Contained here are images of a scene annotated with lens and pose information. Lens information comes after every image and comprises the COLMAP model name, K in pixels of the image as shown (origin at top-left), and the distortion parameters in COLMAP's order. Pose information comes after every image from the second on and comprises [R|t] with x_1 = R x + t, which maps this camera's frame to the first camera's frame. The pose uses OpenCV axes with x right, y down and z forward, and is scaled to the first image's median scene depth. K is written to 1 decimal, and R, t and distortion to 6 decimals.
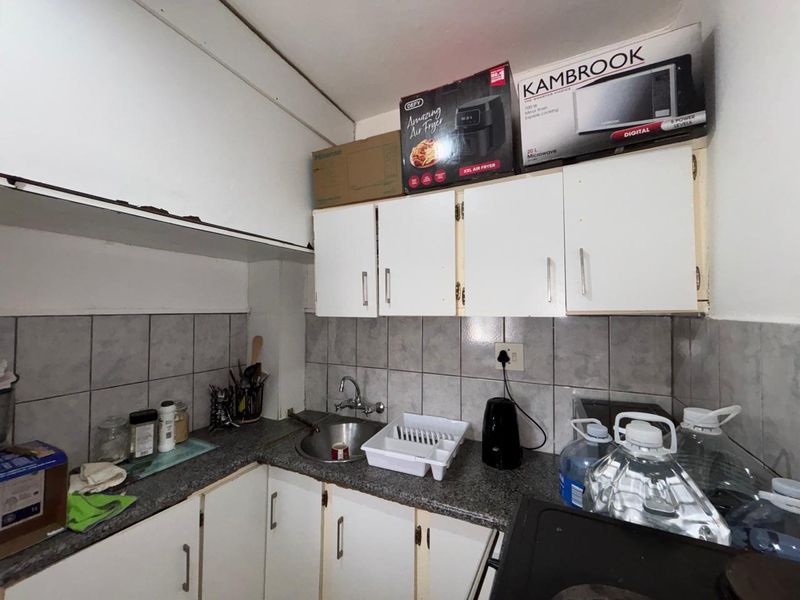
lens RADIAL K [[327.6, 0, 399.9], [0, 327.6, 299.6], [0, 0, 1]] dist [-0.001693, -0.000604]
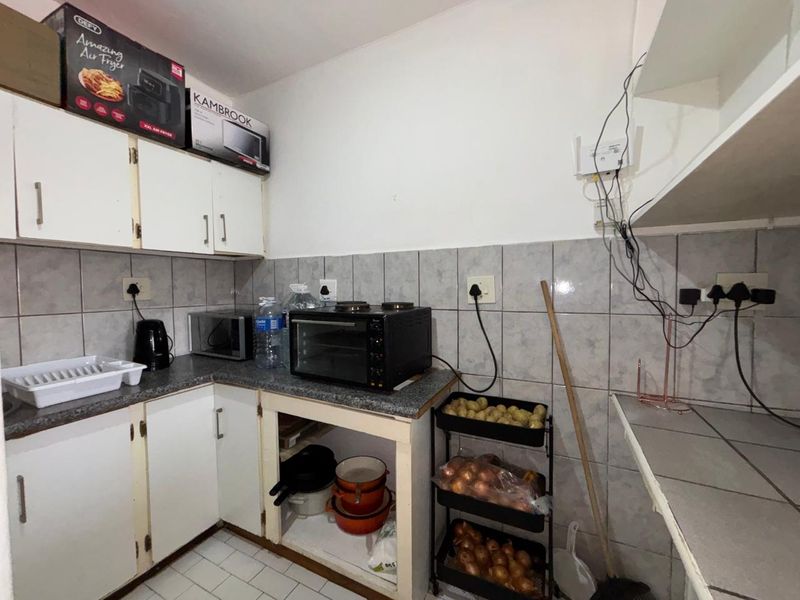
lens RADIAL K [[327.6, 0, 399.4], [0, 327.6, 300.1], [0, 0, 1]] dist [-0.001693, -0.000604]
pose [[0.005398, -0.038287, 0.999252, -1.054627], [-0.019403, 0.999075, 0.038385, 0.186869], [-0.999797, -0.019596, 0.004650, 0.054997]]
